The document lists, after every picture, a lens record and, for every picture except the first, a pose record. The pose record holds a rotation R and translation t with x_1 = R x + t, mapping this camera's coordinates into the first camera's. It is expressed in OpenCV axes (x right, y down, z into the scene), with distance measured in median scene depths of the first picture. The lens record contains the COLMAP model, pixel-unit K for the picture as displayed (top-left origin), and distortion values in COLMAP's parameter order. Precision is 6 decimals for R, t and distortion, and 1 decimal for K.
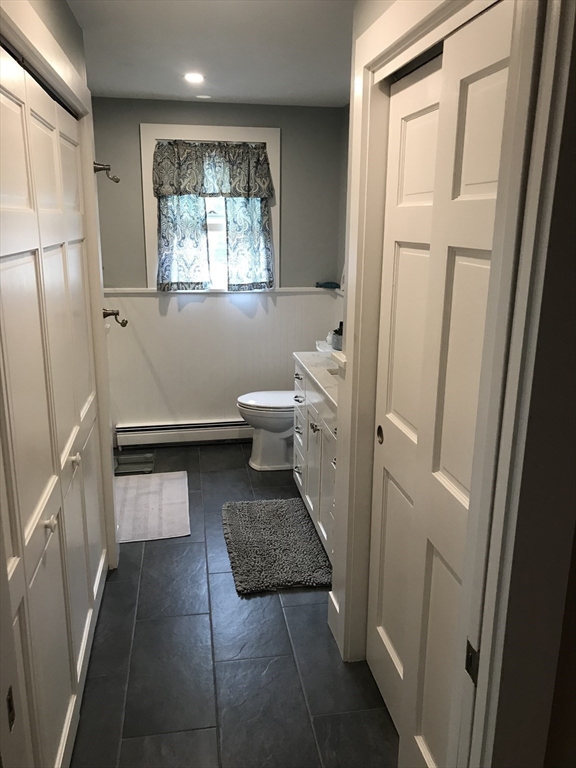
lens RADIAL K [[626.4, 0, 289.3], [0, 626.4, 382.9], [0, 0, 1]] dist [0.047116, -0.074627]
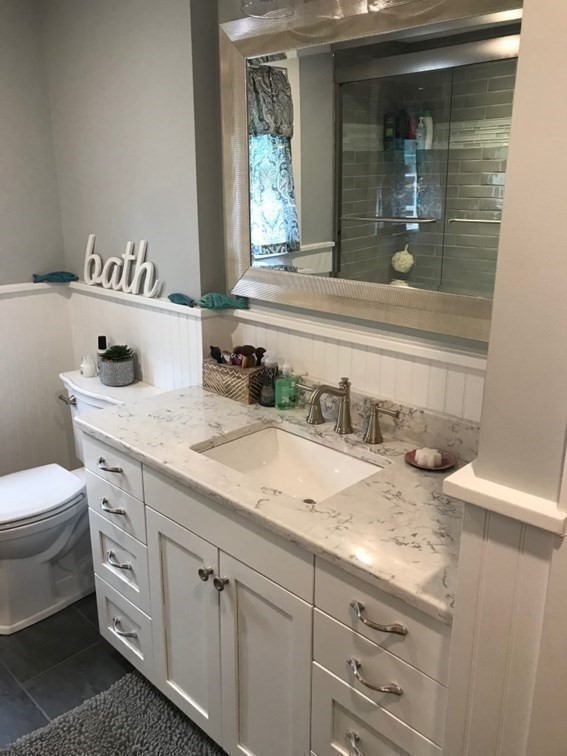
lens RADIAL K [[616.6, 0, 281.7], [0, 616.6, 377.0], [0, 0, 1]] dist [0.047116, -0.074627]
pose [[0.805518, -0.182761, 0.563683, -0.112258], [0.158910, 0.983031, 0.091639, -0.082846], [-0.570866, 0.015758, 0.820892, 0.399402]]
